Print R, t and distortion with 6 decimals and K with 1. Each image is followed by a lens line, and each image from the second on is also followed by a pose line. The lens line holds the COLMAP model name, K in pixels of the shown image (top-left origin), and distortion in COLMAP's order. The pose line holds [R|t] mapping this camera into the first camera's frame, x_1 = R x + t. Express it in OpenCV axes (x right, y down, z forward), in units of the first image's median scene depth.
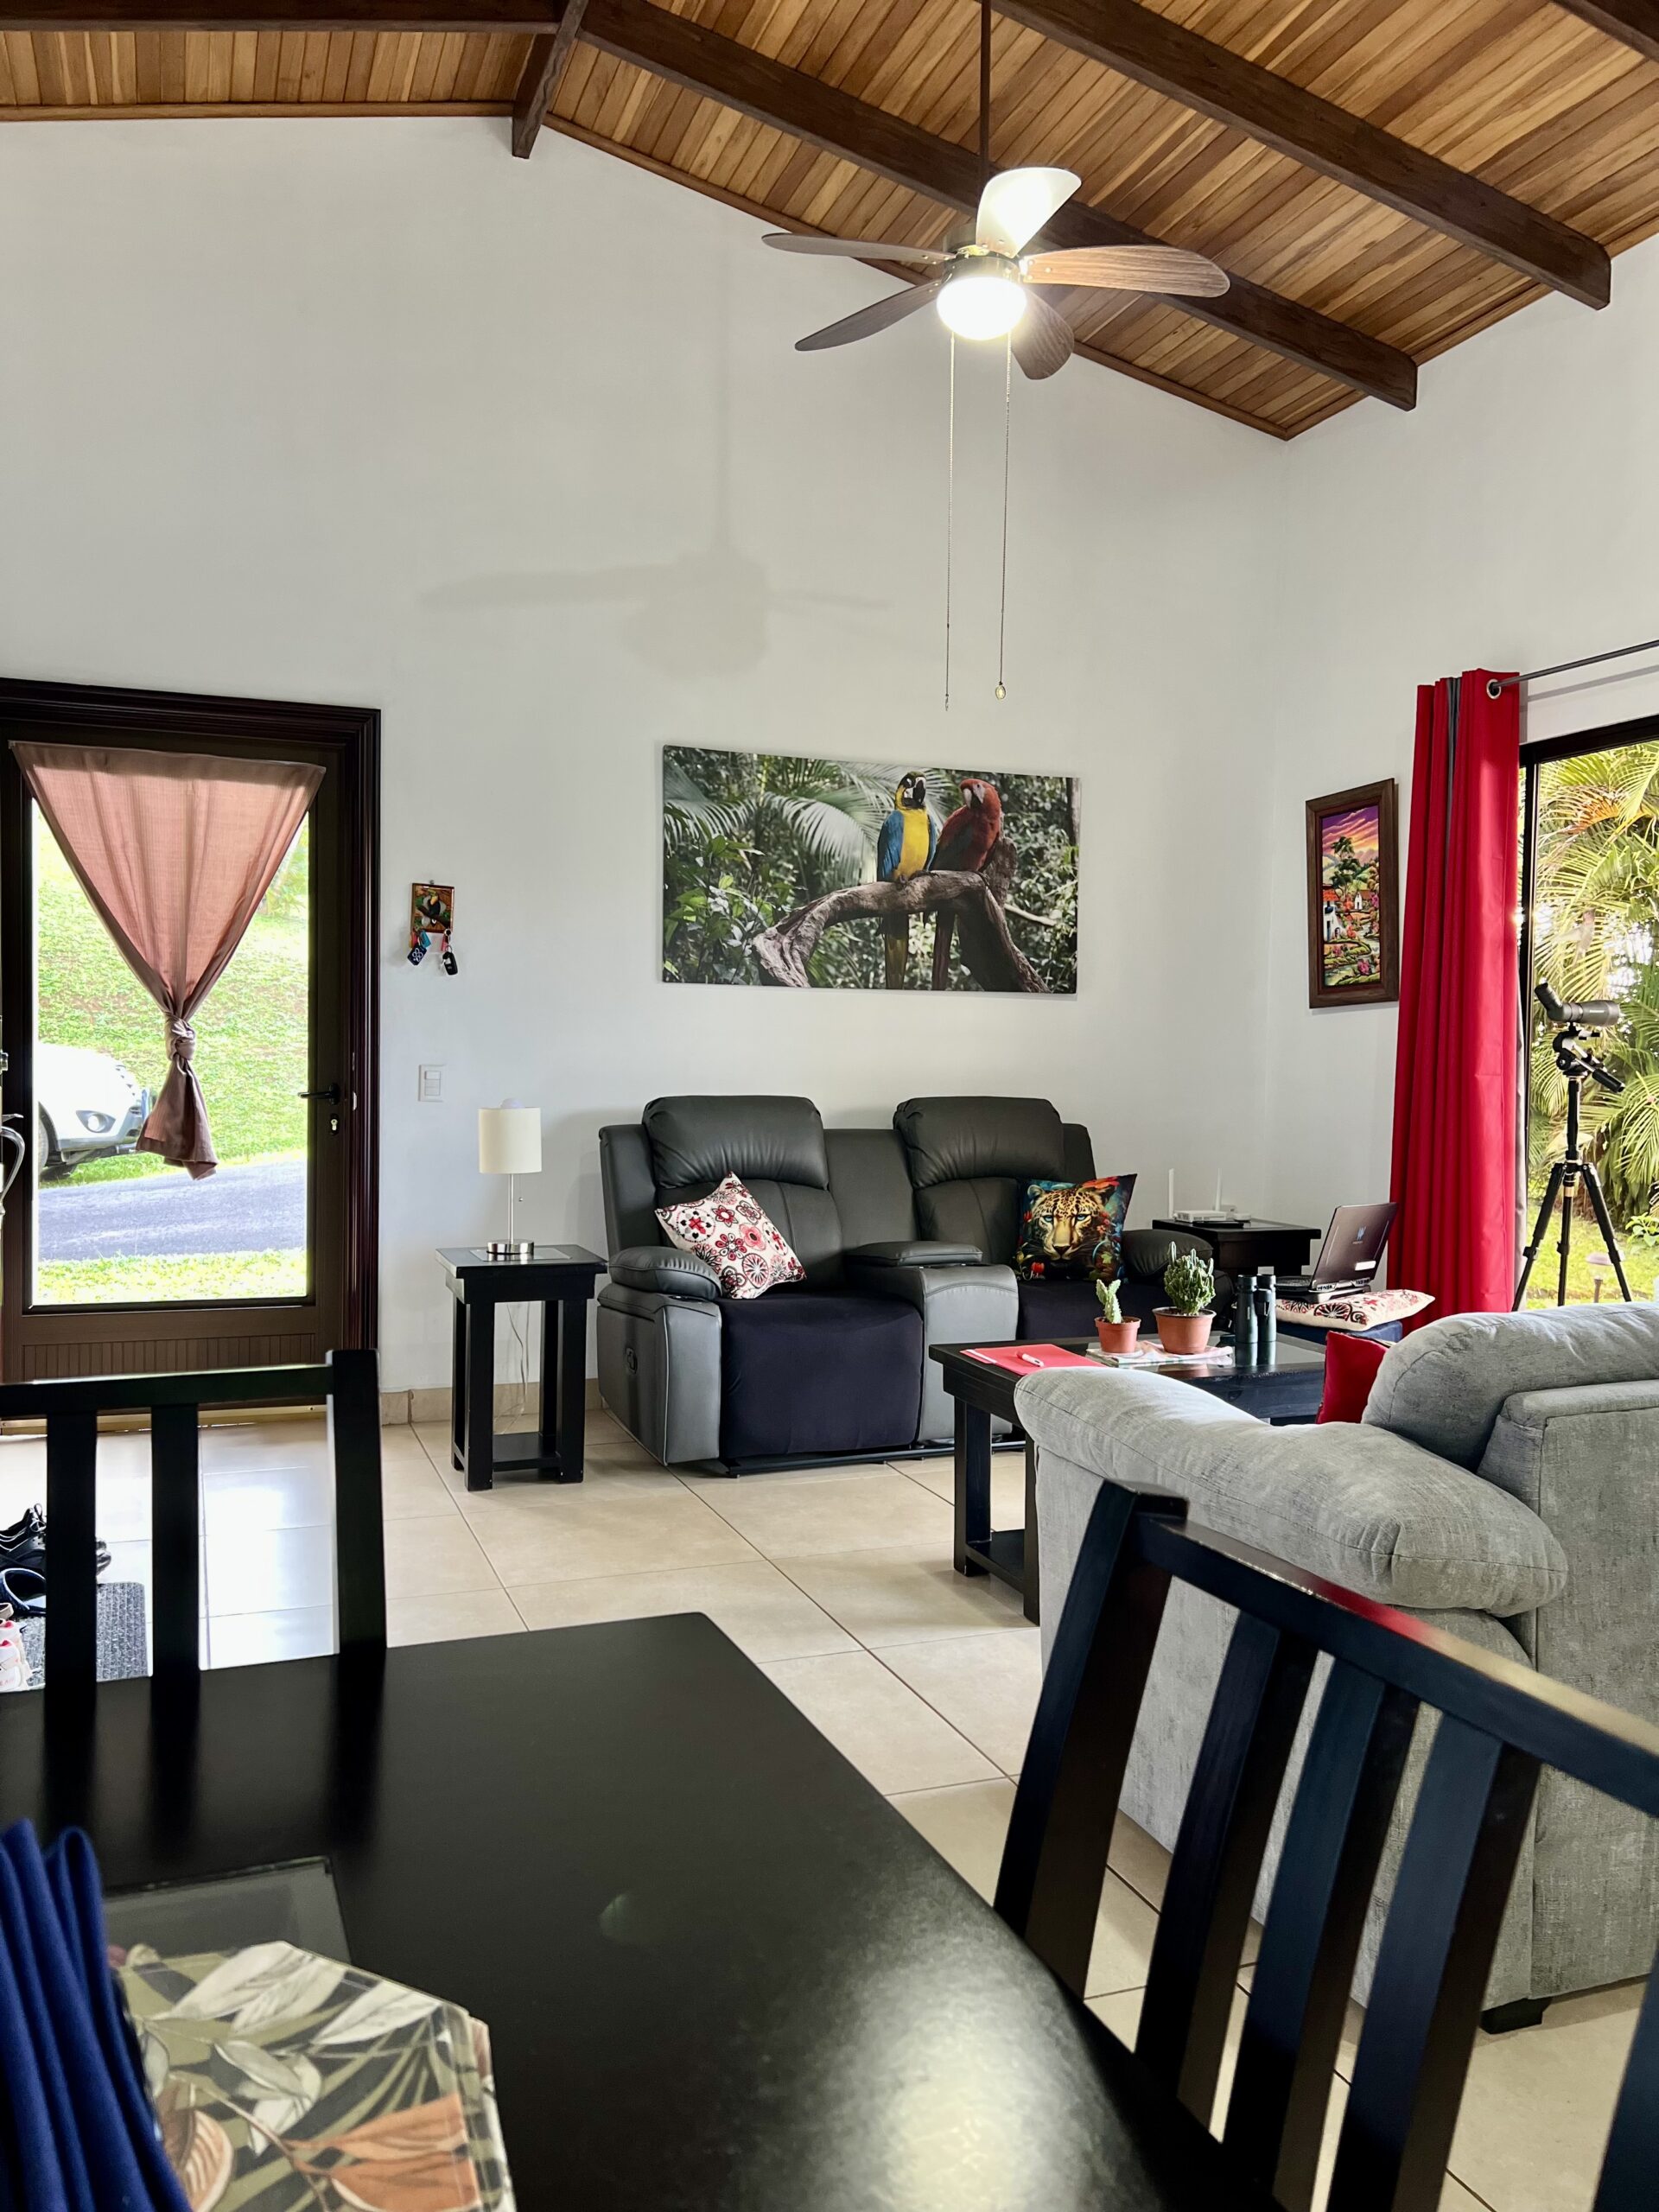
lens RADIAL K [[1673.8, 0, 824.6], [0, 1673.8, 1115.8], [0, 0, 1]] dist [0.026079, -0.008849]
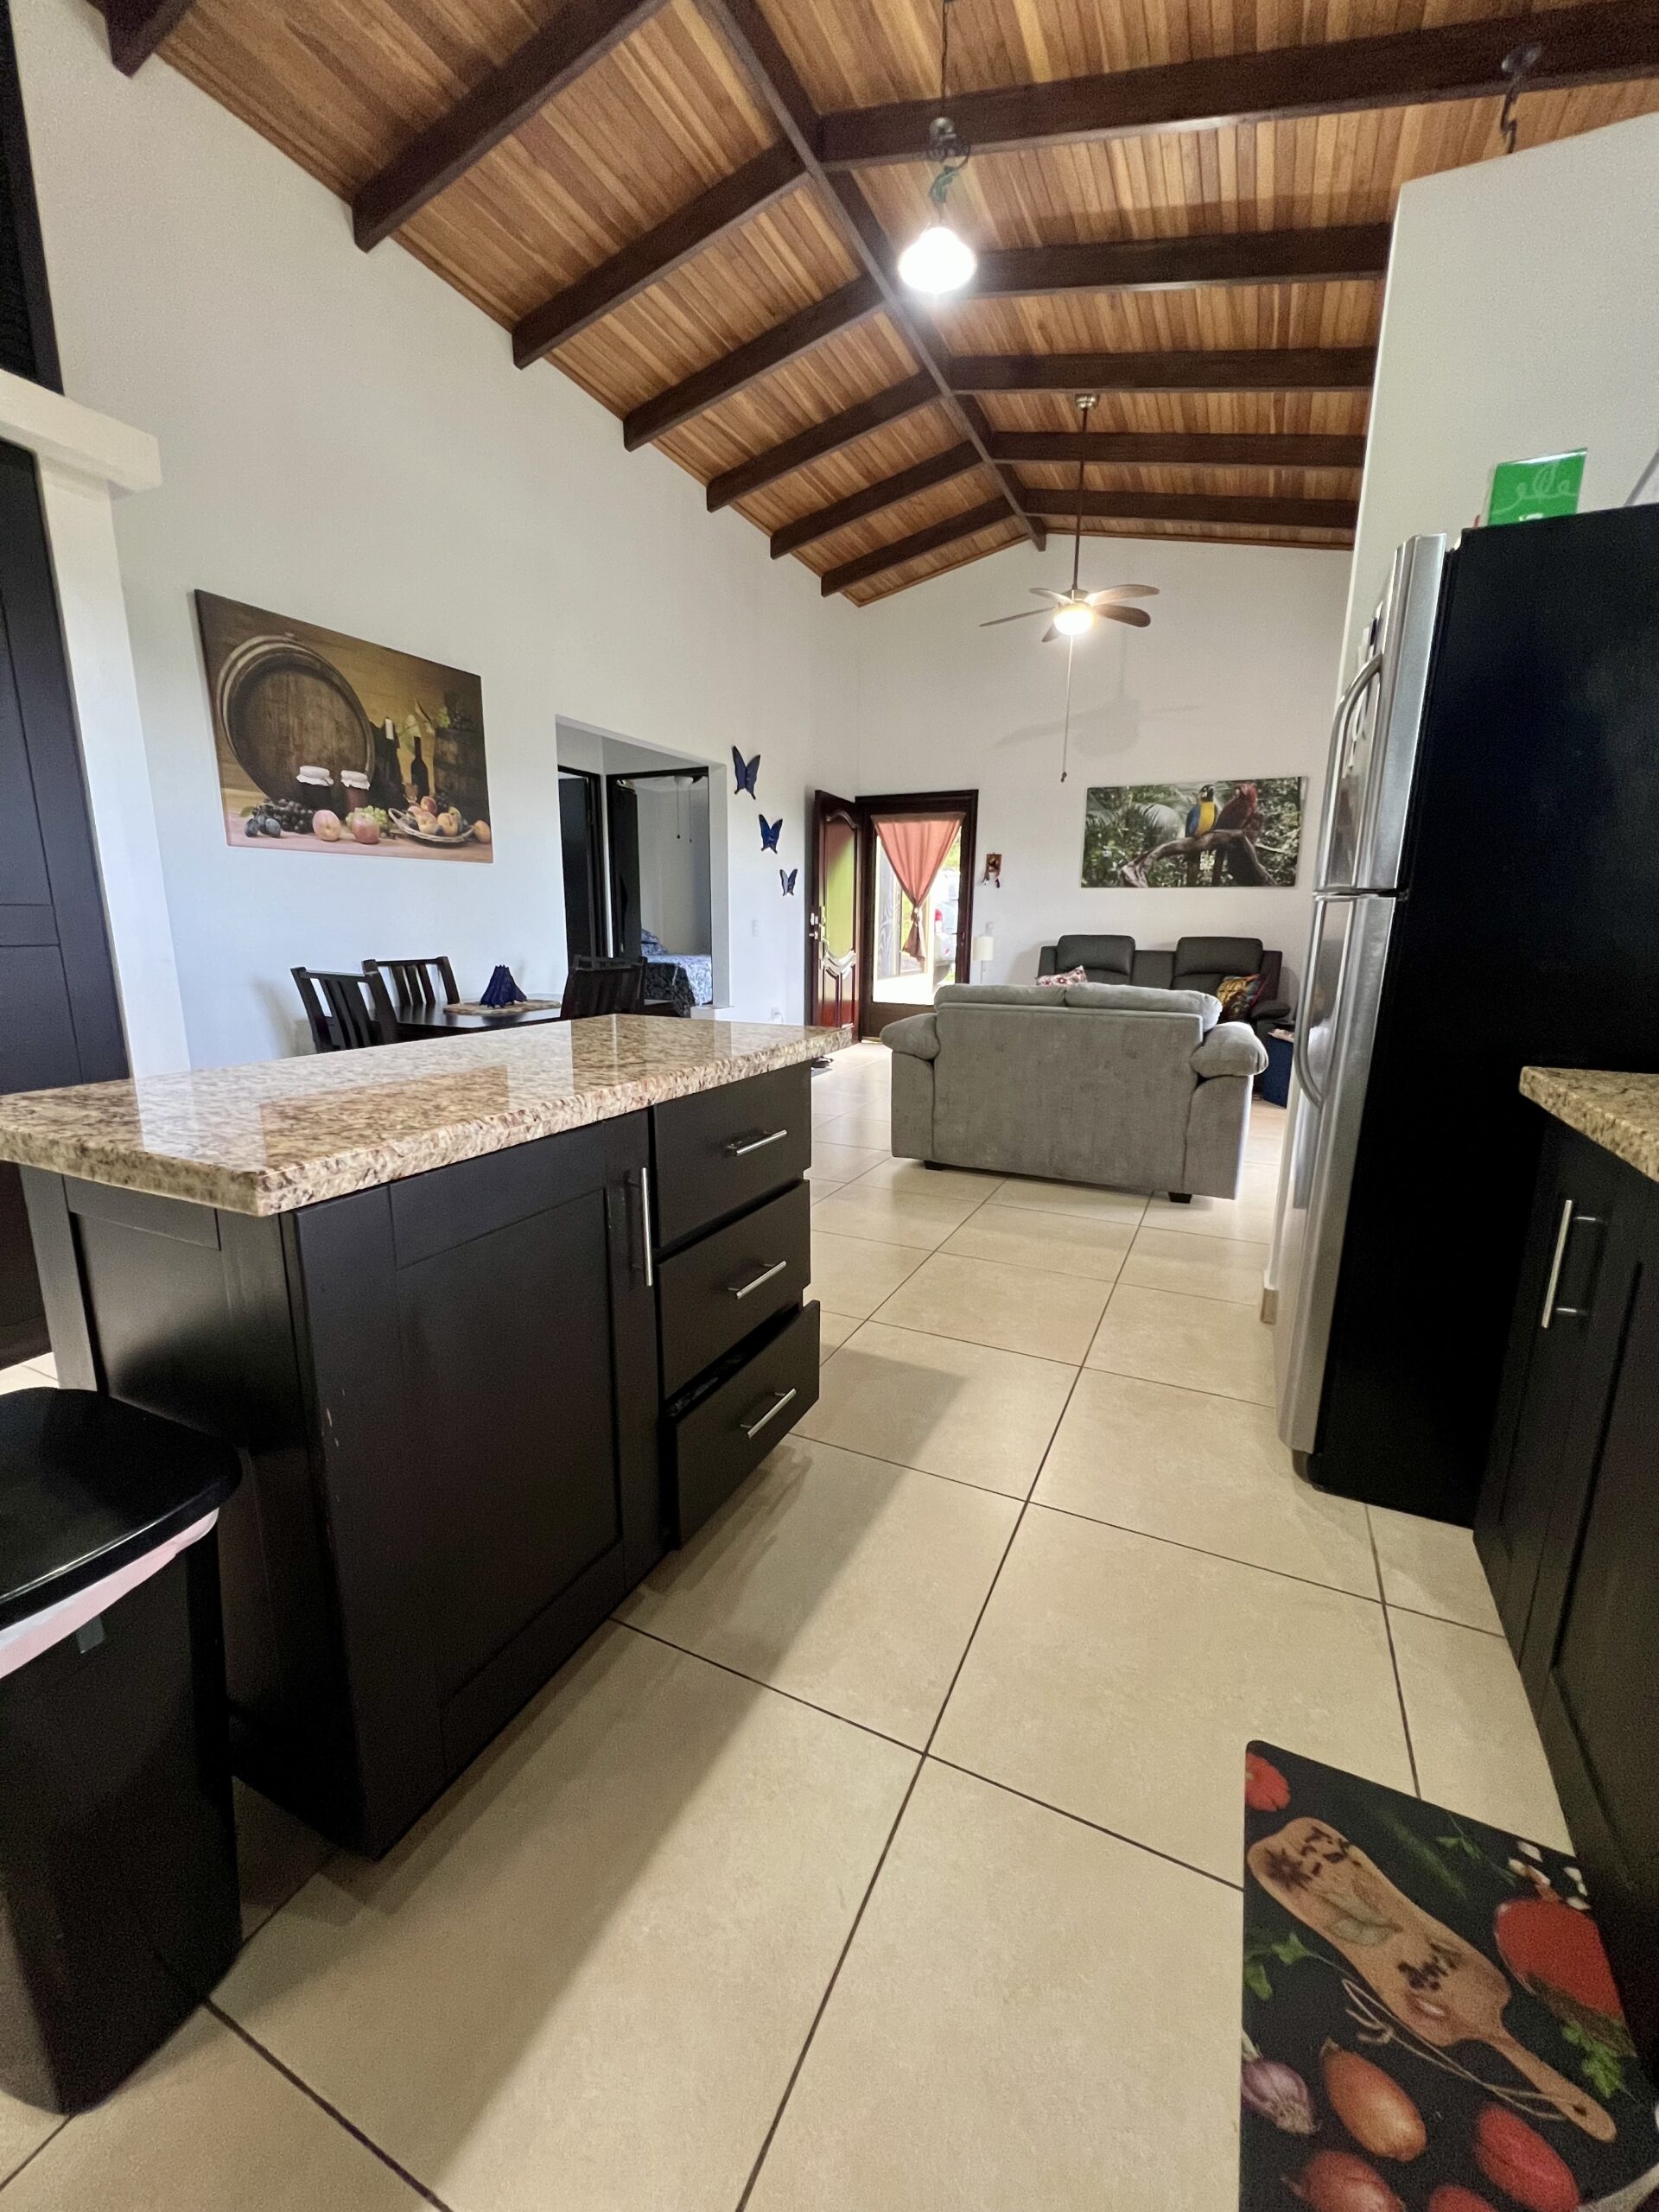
lens RADIAL K [[881.1, 0, 824.2], [0, 881.1, 1106.6], [0, 0, 1]] dist [-0.003373, -0.000233]
pose [[0.687635, 0.143920, -0.711650, 0.601526], [-0.026789, 0.984519, 0.173219, 0.023264], [0.725563, -0.100047, 0.680845, -0.189030]]
